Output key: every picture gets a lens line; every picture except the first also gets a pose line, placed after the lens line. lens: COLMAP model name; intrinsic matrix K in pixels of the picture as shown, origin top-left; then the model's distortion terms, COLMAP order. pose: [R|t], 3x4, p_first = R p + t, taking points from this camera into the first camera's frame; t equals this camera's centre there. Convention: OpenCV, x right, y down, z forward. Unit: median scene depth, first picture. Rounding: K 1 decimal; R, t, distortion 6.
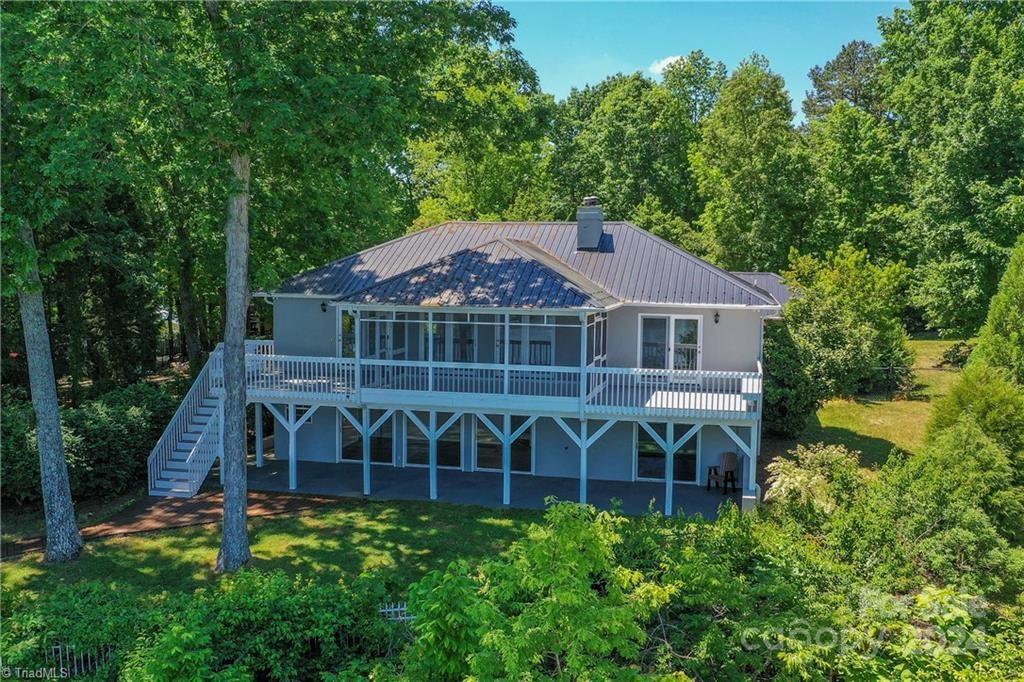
lens RADIAL K [[961.0, 0, 539.9], [0, 961.0, 341.3], [0, 0, 1]] dist [0.013471, -0.001671]
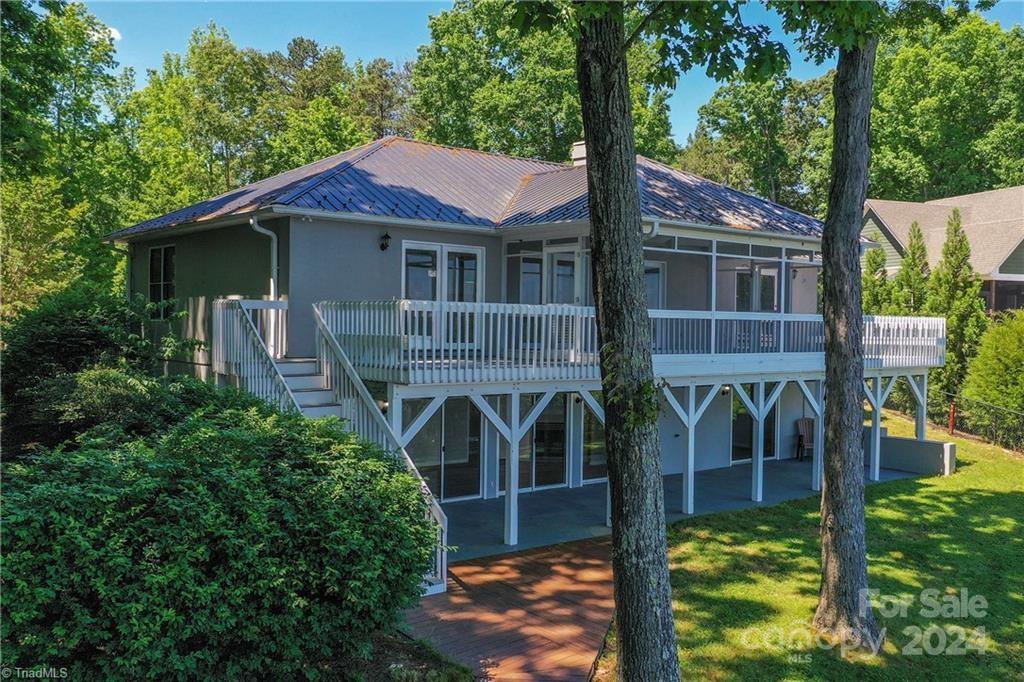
lens RADIAL K [[960.4, 0, 625.9], [0, 960.4, 342.0], [0, 0, 1]] dist [0.004103, 0.003163]
pose [[0.585747, -0.019381, 0.810263, -0.685974], [0.057618, 0.998180, -0.017776, 0.050720], [-0.808444, 0.057098, 0.585797, 0.613347]]
